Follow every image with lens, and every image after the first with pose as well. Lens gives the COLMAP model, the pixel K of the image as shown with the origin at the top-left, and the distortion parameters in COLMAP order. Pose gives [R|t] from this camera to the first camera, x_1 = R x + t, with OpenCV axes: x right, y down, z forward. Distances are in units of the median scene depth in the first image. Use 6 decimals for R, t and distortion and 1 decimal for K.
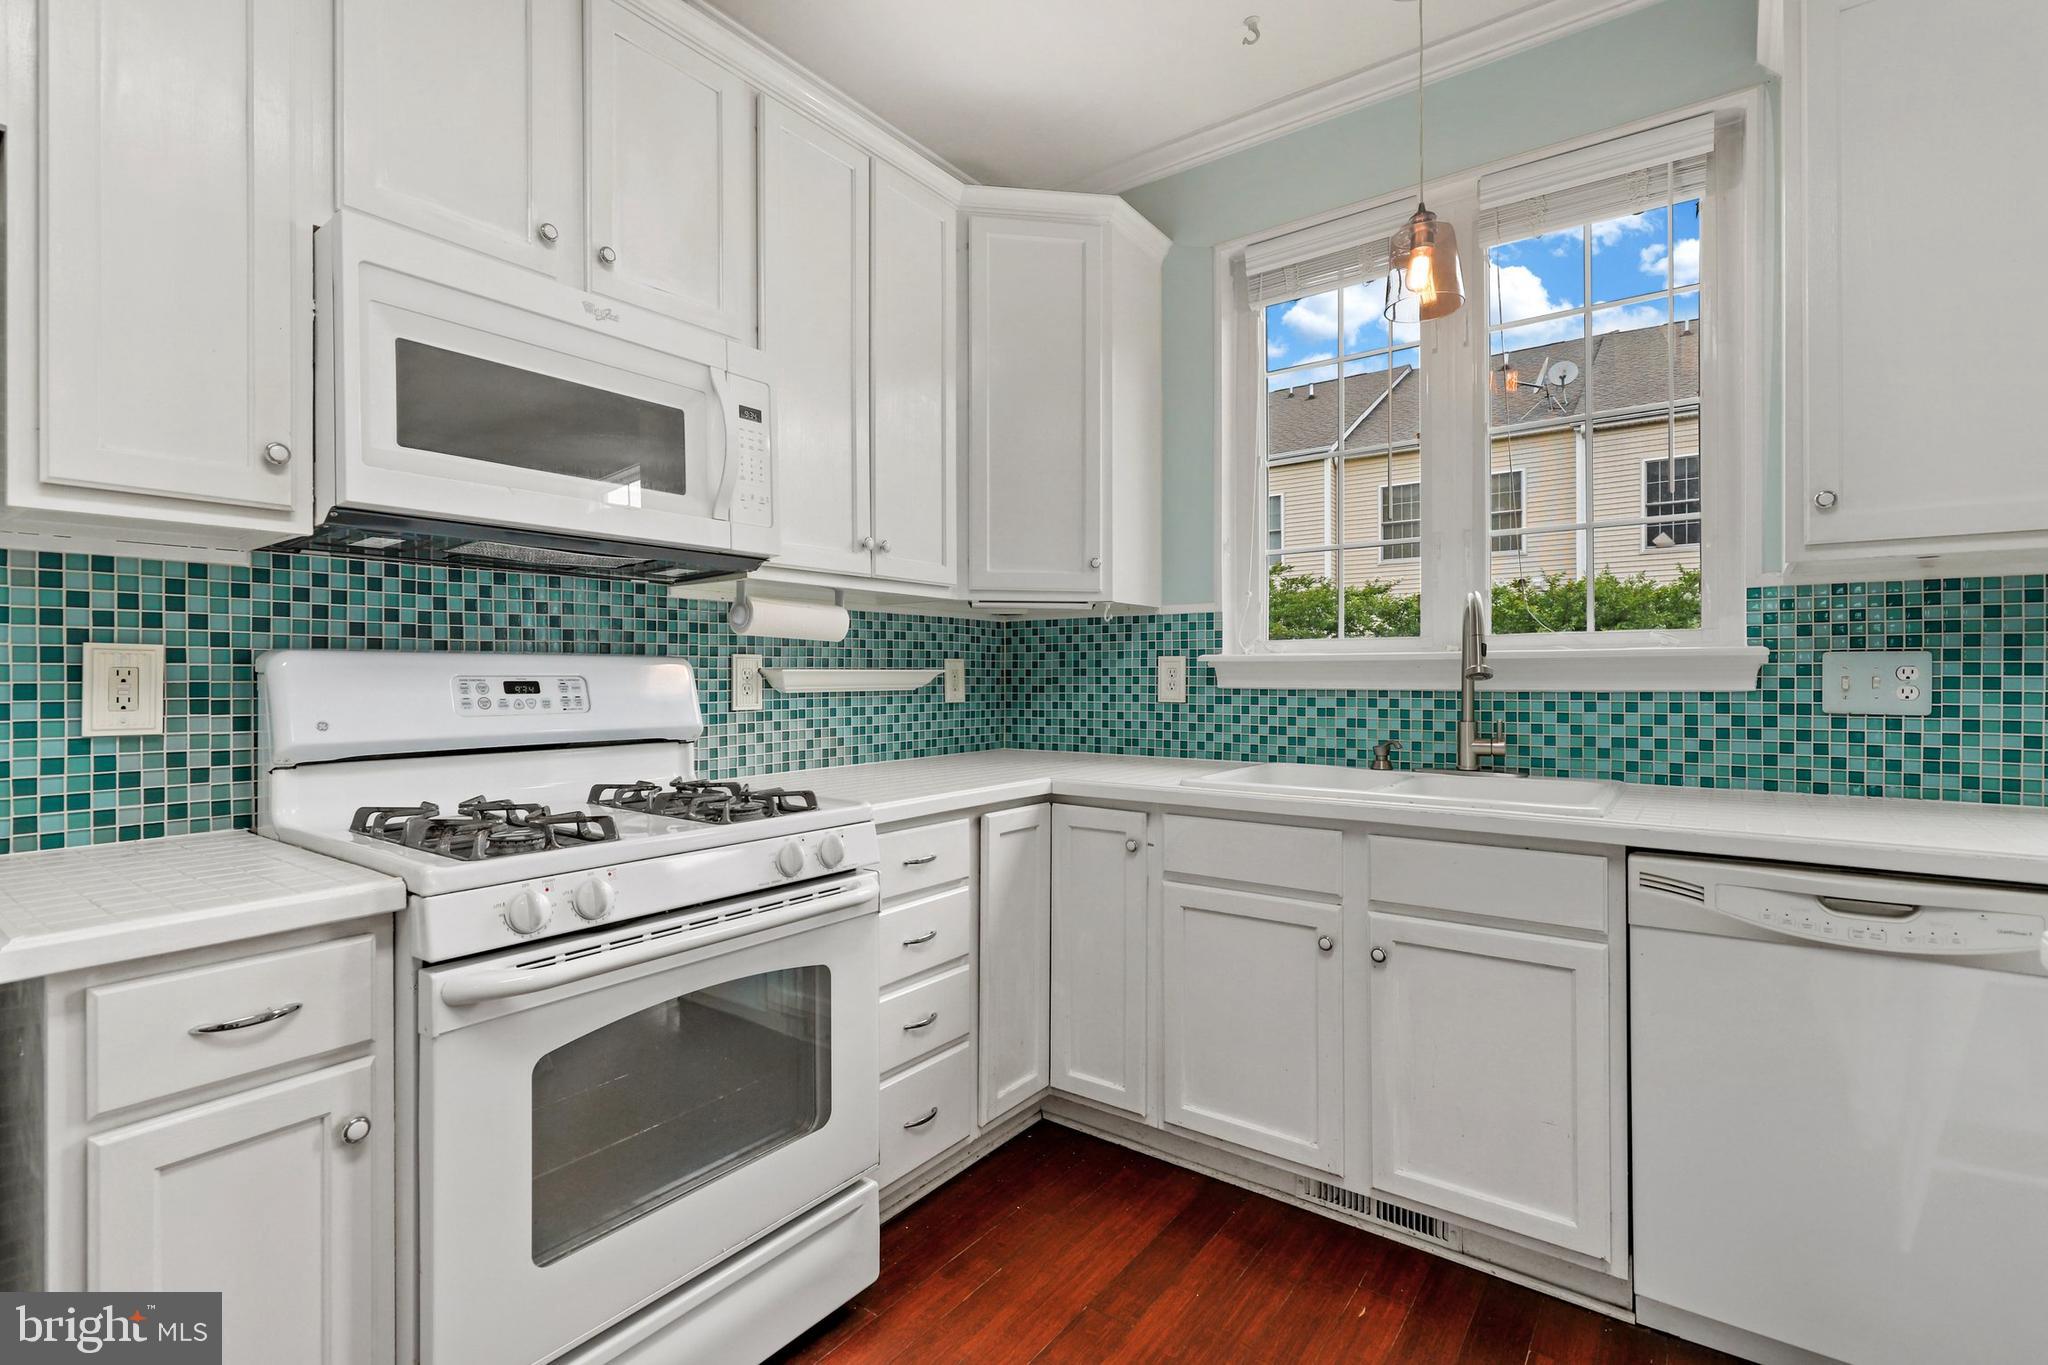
lens RADIAL K [[933.2, 0, 1019.6], [0, 933.2, 674.8], [0, 0, 1]] dist [0.000175, 0.000156]
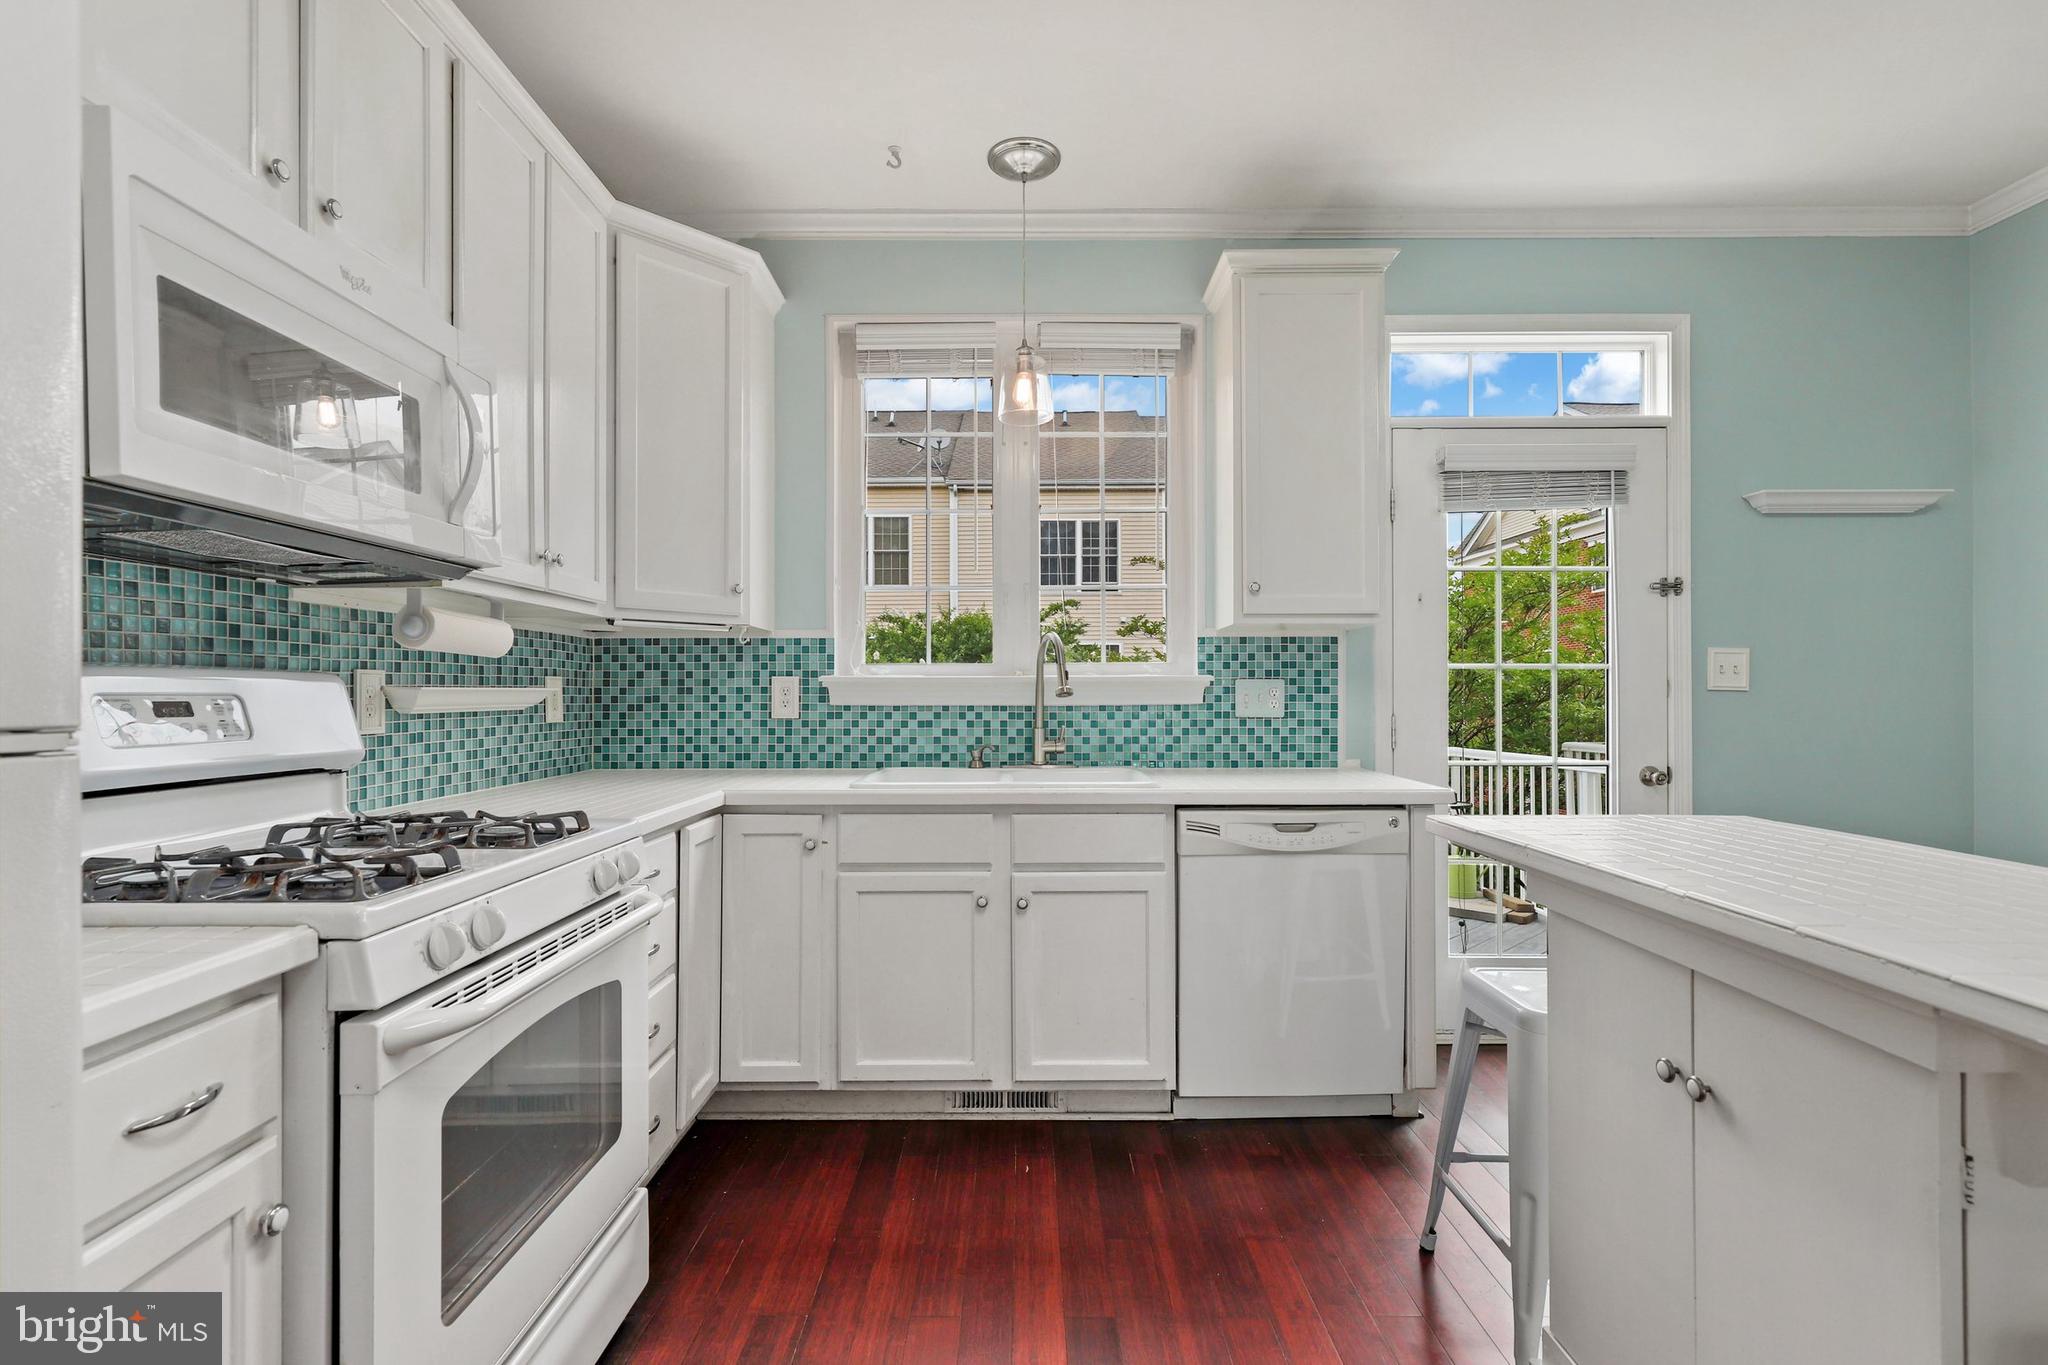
lens RADIAL K [[928.9, 0, 1018.9], [0, 928.9, 686.6], [0, 0, 1]] dist [0.001144, -0.000372]
pose [[0.802784, 0.004273, 0.596255, -0.339759], [-0.000147, 0.999976, -0.006969, -0.000331], [-0.596270, 0.005507, 0.802765, -0.052679]]
